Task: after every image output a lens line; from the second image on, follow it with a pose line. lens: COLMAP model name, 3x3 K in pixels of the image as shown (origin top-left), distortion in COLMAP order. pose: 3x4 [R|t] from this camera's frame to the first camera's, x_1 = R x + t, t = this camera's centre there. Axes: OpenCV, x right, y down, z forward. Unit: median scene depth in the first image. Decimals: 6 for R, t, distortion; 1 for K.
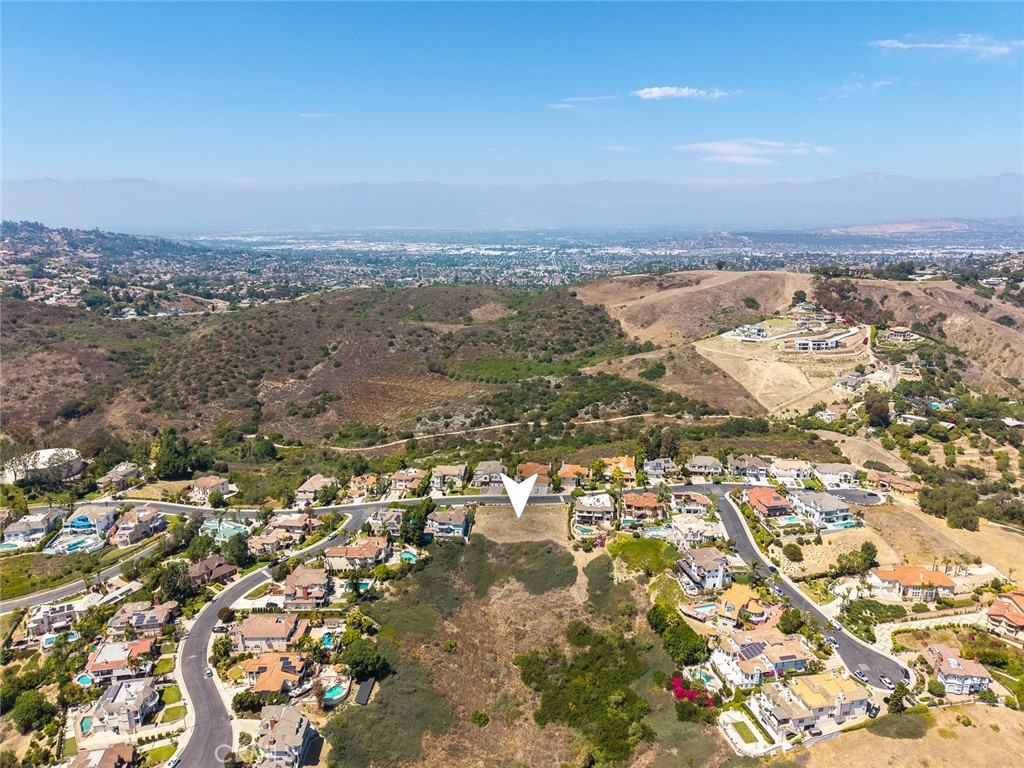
lens RADIAL K [[696.8, 0, 515.8], [0, 696.8, 379.8], [0, 0, 1]] dist [0.044988, -0.056390]
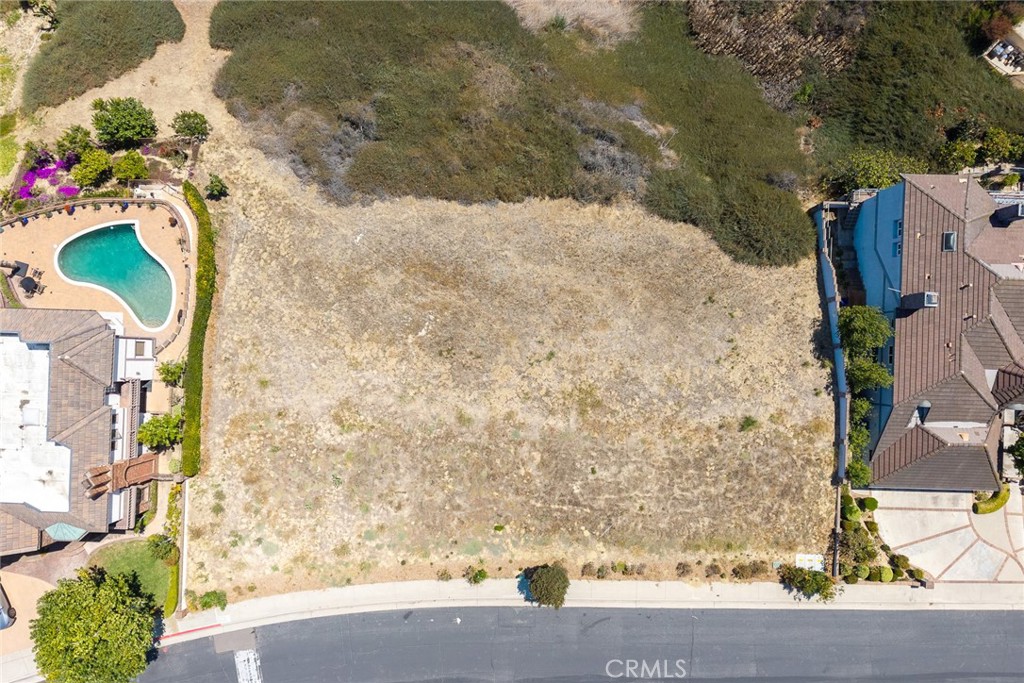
lens RADIAL K [[730.7, 0, 504.4], [0, 730.7, 371.7], [0, 0, 1]] dist [0.016759, -0.022269]
pose [[-0.996793, 0.079981, 0.002761, 0.011108], [-0.014112, -0.209625, 0.977680, 0.043819], [0.078774, 0.974505, 0.210081, 0.989376]]
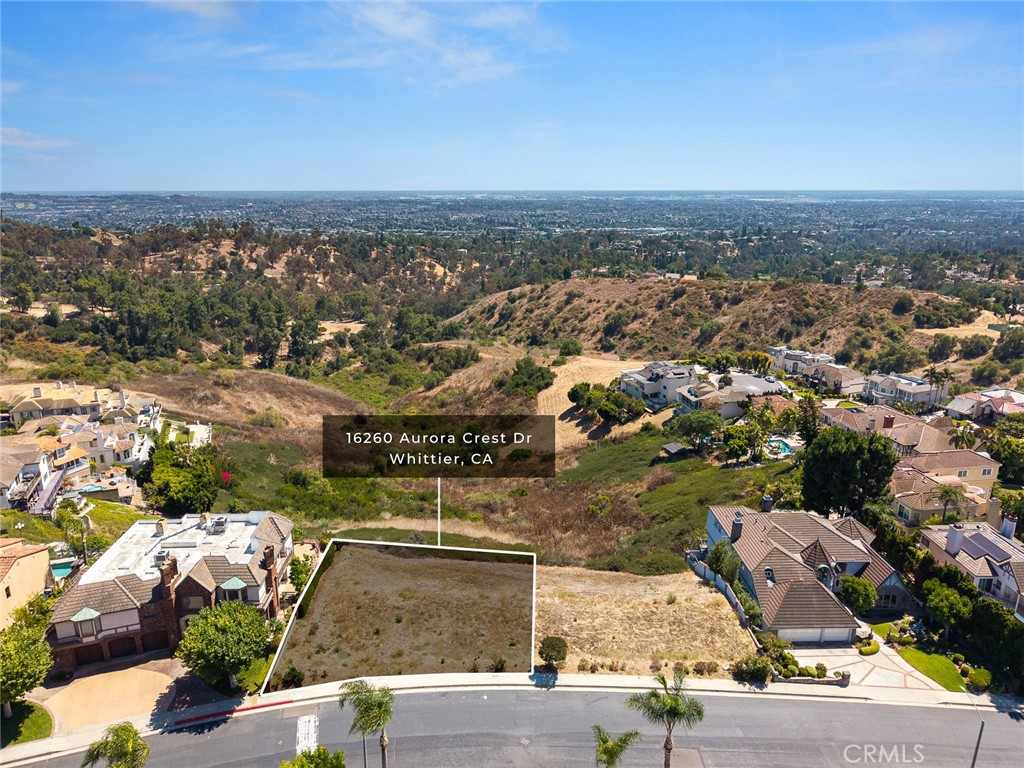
lens RADIAL K [[696.8, 0, 499.2], [0, 696.8, 359.0], [0, 0, 1]] dist [0.044988, -0.056390]
pose [[-0.990992, 0.041786, -0.127238, 0.043019], [-0.021747, 0.887259, 0.460759, 0.019846], [0.132146, 0.459376, -0.878357, 1.203784]]
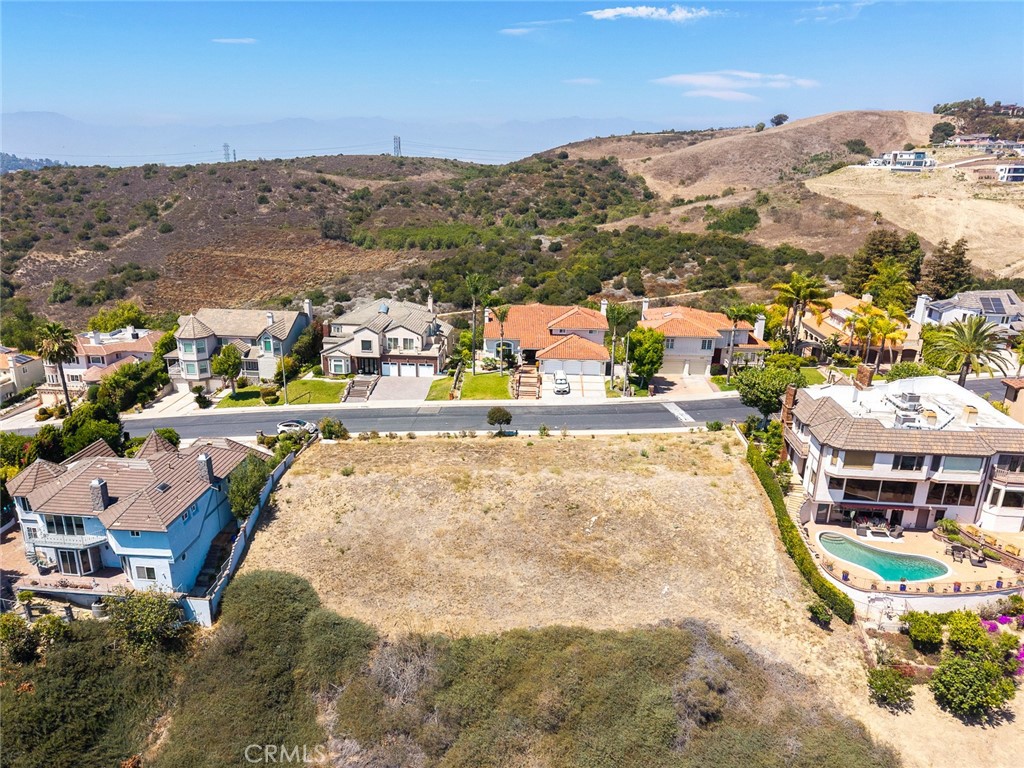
lens RADIAL K [[749.7, 0, 473.9], [0, 749.7, 412.9], [0, 0, 1]] dist [0.013349, -0.017483]
pose [[0.999997, 0.002240, 0.000955, -0.003431], [-0.002317, 0.995900, 0.090433, 0.161001], [-0.000748, -0.090435, 0.995902, 0.813946]]
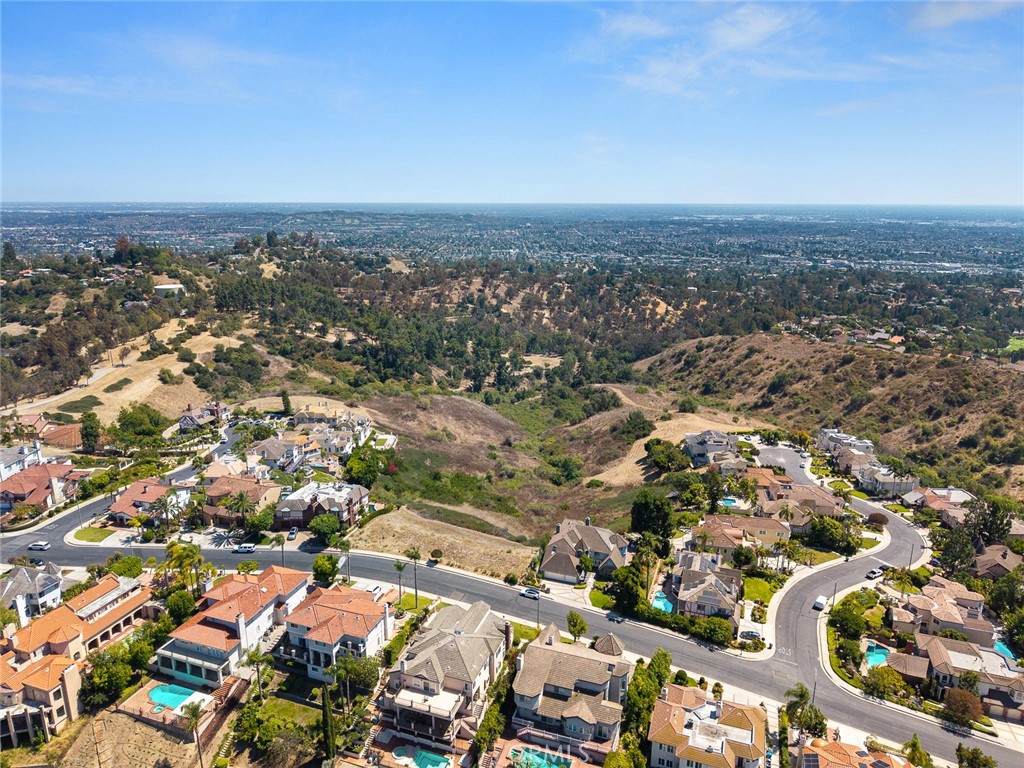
lens RADIAL K [[696.8, 0, 512.3], [0, 696.8, 379.4], [0, 0, 1]] dist [0.044988, -0.056390]
pose [[-0.972956, -0.058147, 0.223553, -0.154382], [0.052846, 0.886099, 0.460474, -0.158262], [-0.224865, 0.459835, -0.859062, 1.433859]]
